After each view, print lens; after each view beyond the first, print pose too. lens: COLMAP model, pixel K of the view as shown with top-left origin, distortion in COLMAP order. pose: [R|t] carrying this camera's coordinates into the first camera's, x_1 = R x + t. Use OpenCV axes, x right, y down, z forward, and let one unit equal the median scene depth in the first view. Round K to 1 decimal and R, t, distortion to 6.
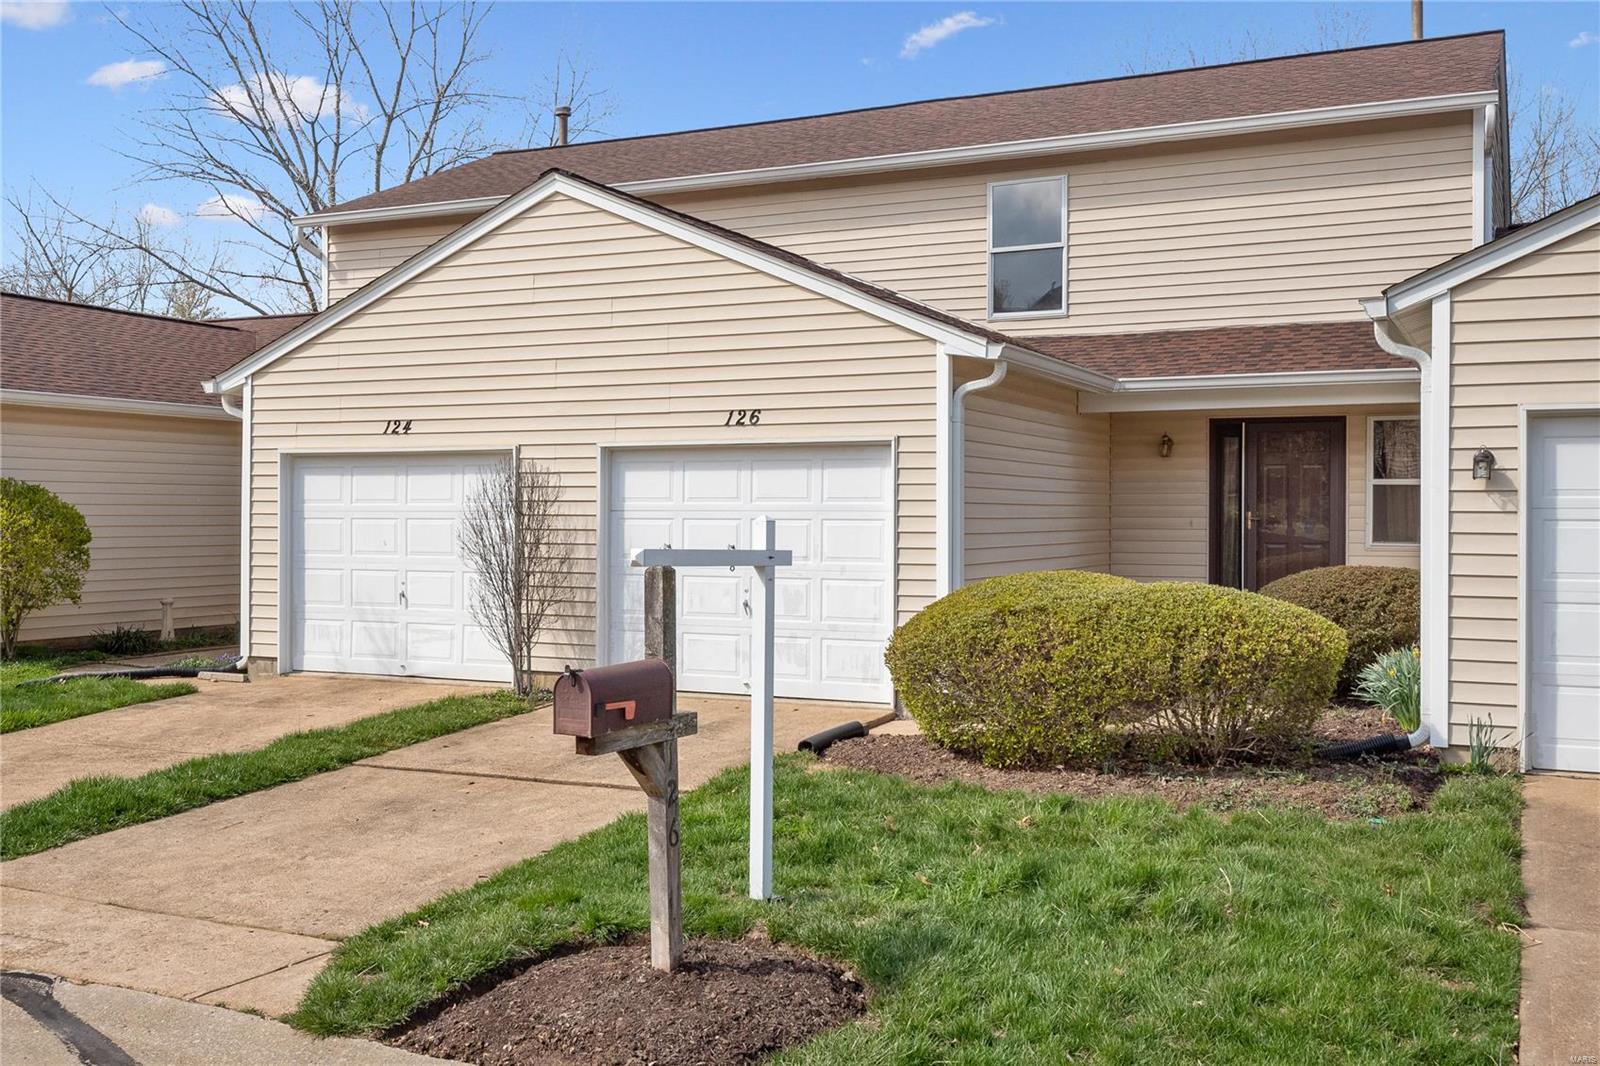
lens RADIAL K [[1567.4, 0, 818.2], [0, 1567.4, 530.3], [0, 0, 1]] dist [0.084875, -0.182993]
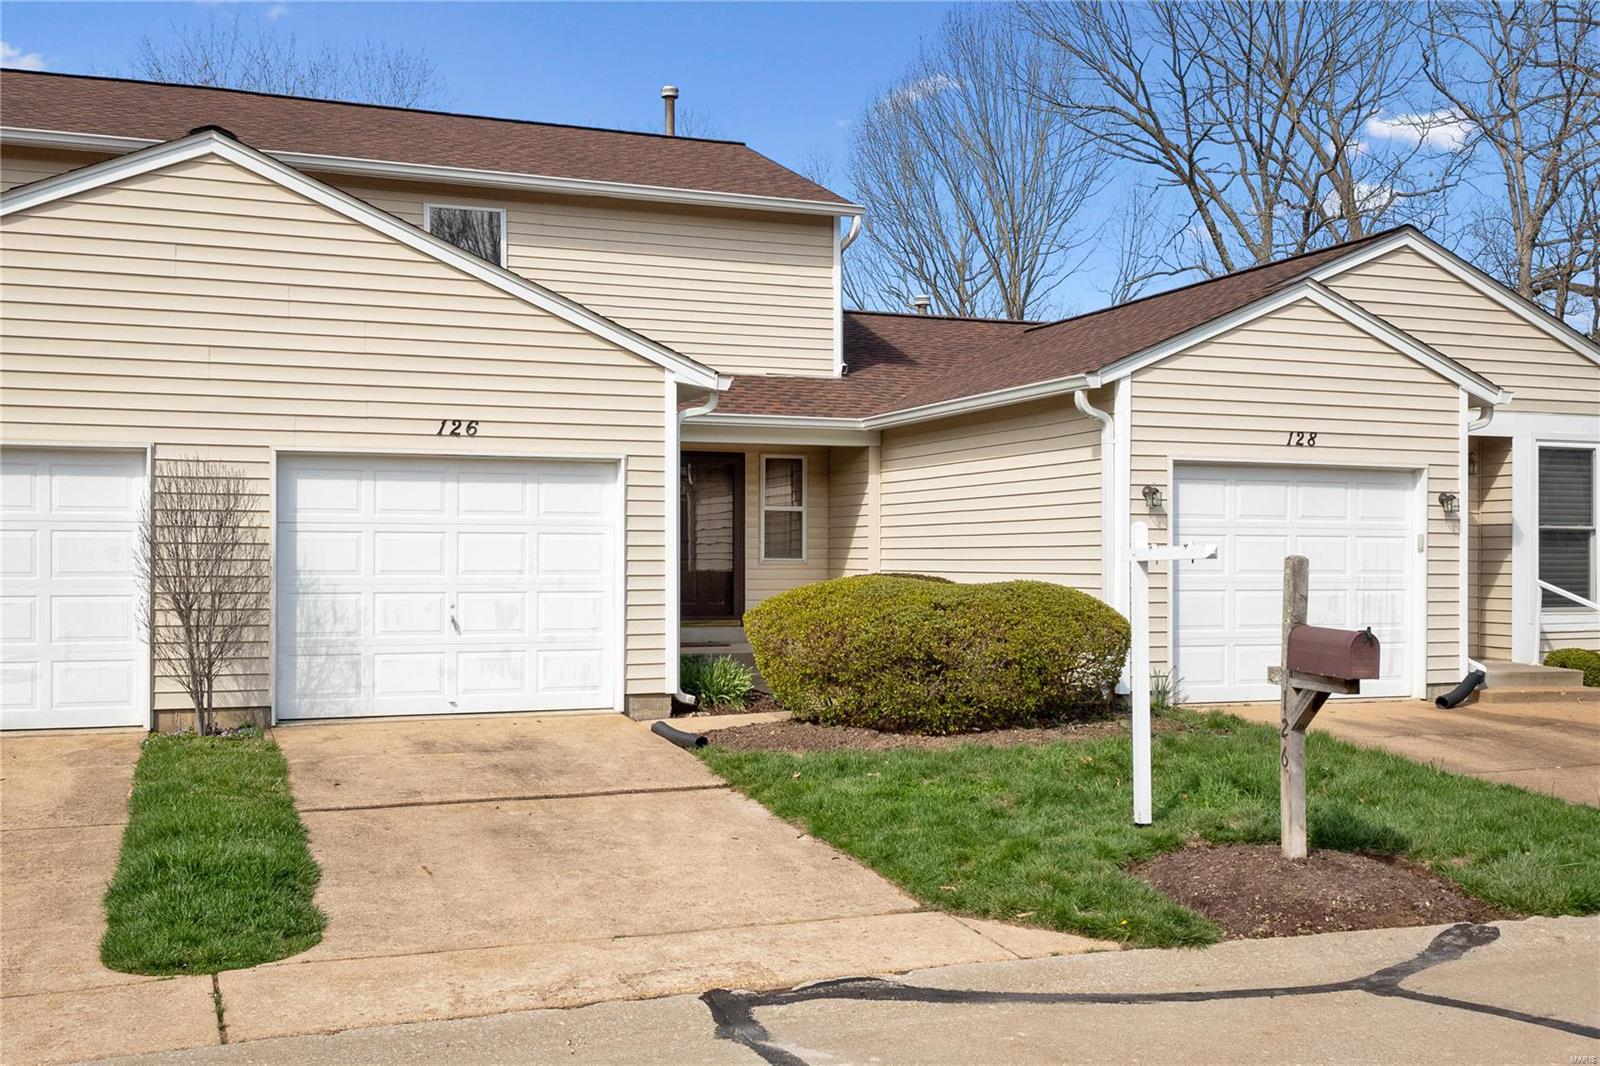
lens RADIAL K [[1568.6, 0, 821.6], [0, 1568.6, 556.2], [0, 0, 1]] dist [0.053452, -0.023692]
pose [[0.685699, -0.002561, 0.727881, -0.577159], [0.005161, 0.999986, -0.001343, 0.009661], [-0.727867, 0.004677, 0.685702, 0.160981]]
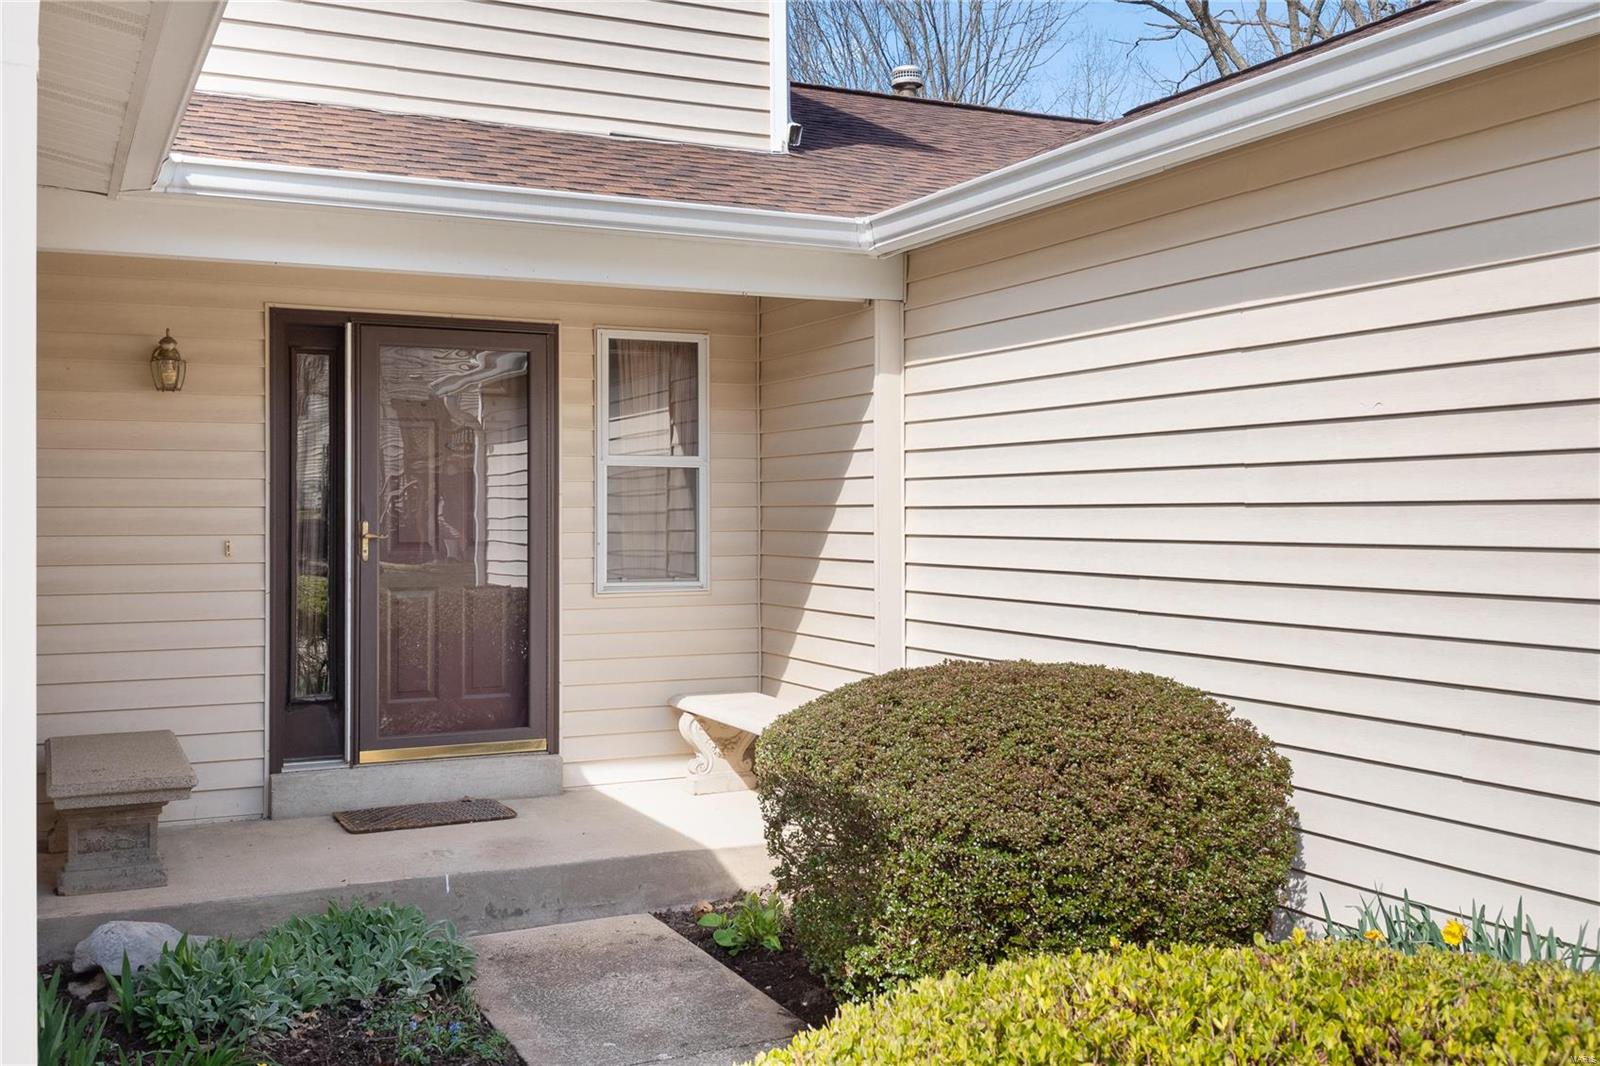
lens RADIAL K [[1614.4, 0, 801.2], [0, 1614.4, 510.0], [0, 0, 1]] dist [0.049552, -0.004186]
pose [[0.632832, -0.004109, 0.774279, -0.007508], [0.009311, 0.999954, -0.002304, -0.015218], [-0.774234, 0.008668, 0.632841, 0.727421]]
